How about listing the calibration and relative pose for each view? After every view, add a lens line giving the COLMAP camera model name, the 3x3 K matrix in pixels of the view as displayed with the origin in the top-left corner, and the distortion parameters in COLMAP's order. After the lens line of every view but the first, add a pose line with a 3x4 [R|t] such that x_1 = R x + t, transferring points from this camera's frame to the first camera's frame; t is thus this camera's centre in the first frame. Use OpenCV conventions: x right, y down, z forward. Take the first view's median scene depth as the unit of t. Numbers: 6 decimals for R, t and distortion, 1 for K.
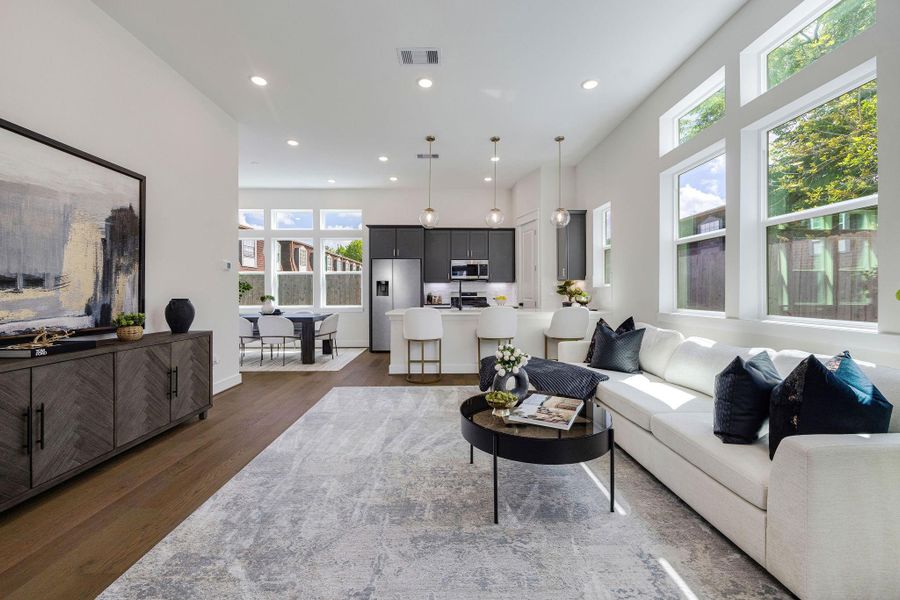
lens RADIAL K [[357.3, 0, 450.5], [0, 357.3, 293.7], [0, 0, 1]] dist [-0.008230, 0.000002]
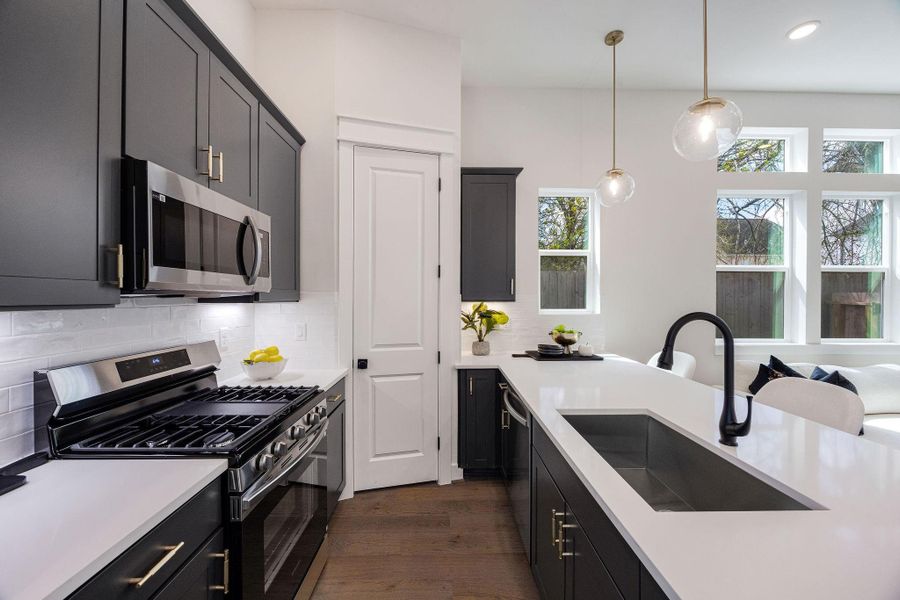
lens RADIAL K [[344.3, 0, 450.0], [0, 344.3, 300.0], [0, 0, 1]] dist [-0.001877, -0.000063]
pose [[-0.002359, -0.004848, 0.999985, -0.361238], [0.002861, 0.999984, 0.004855, -0.088009], [-0.999993, 0.002873, -0.002345, 2.198460]]
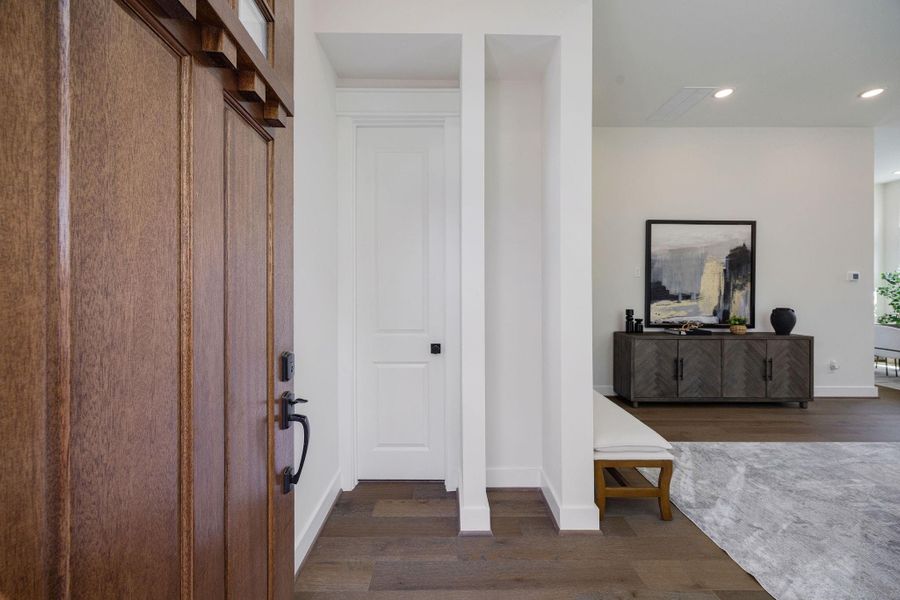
lens RADIAL K [[343.5, 0, 452.6], [0, 343.5, 293.2], [0, 0, 1]] dist [0.006858, -0.000037]
pose [[-0.013370, 0.002593, -0.999907, 0.574412], [-0.003885, 0.999989, 0.002645, -0.042967], [0.999903, 0.003920, -0.013360, -0.204461]]
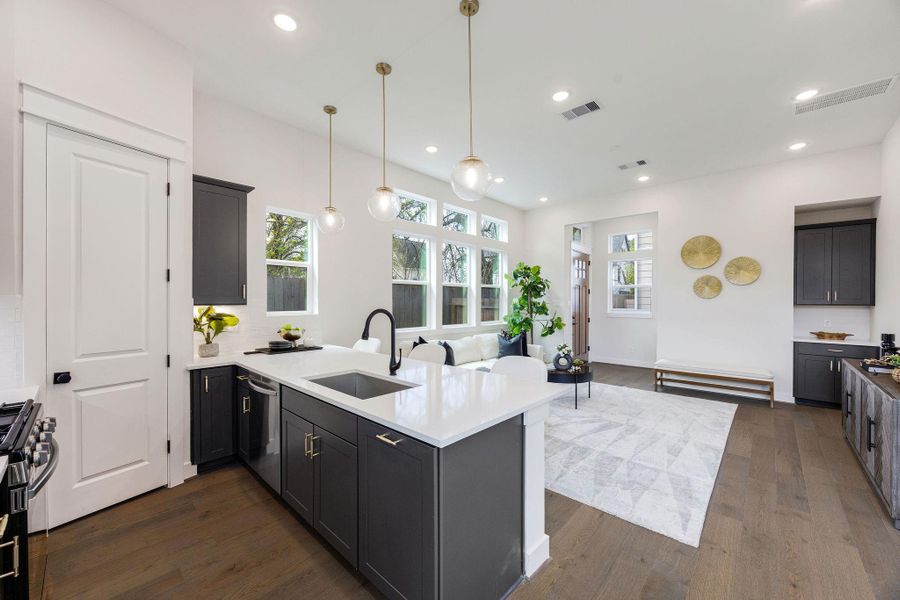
lens RADIAL K [[347.8, 0, 447.0], [0, 347.8, 303.6], [0, 0, 1]] dist [-0.005418, -0.000271]
pose [[-0.719834, -0.003112, 0.694139, -0.616859], [0.003428, 0.999962, 0.008038, -0.089152], [-0.694138, 0.008165, -0.719796, 2.369696]]
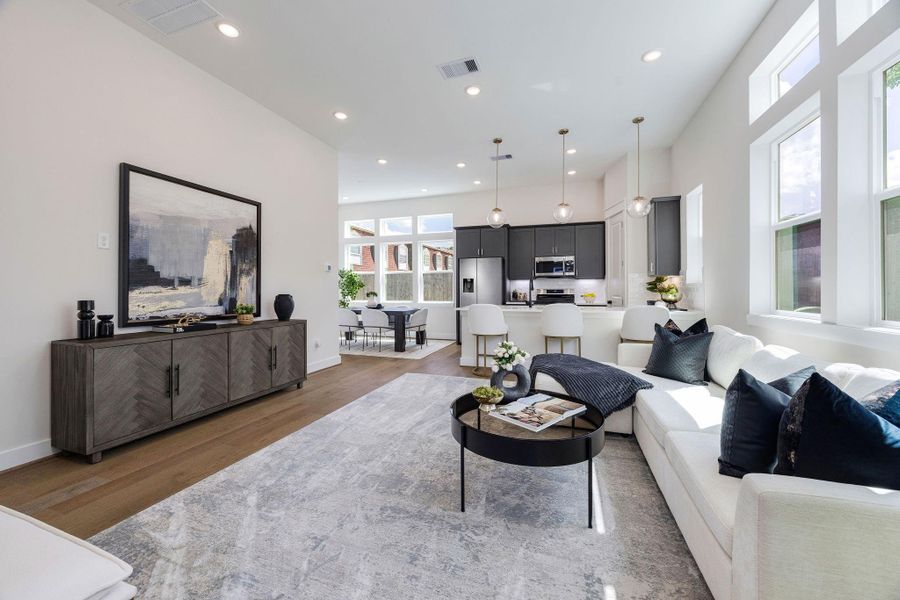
lens RADIAL K [[344.7, 0, 449.8], [0, 344.7, 291.2], [0, 0, 1]] dist [-0.008942, 0.000156]
pose [[0.939679, 0.002312, -0.342051, 0.271831], [-0.001677, 0.999996, 0.002152, -0.000607], [0.342055, -0.001449, 0.939679, 0.027149]]
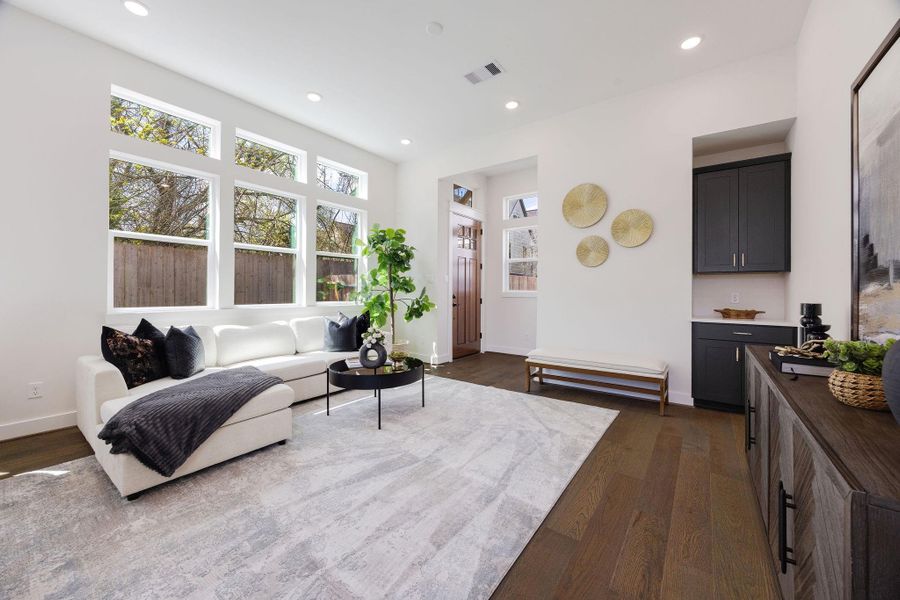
lens RADIAL K [[344.7, 0, 449.8], [0, 344.7, 291.2], [0, 0, 1]] dist [-0.008942, 0.000156]
pose [[-0.792748, 0.000606, 0.609549, -0.721333], [0.002127, 0.999996, 0.001772, -0.001194], [-0.609546, 0.002701, -0.792746, 1.511631]]
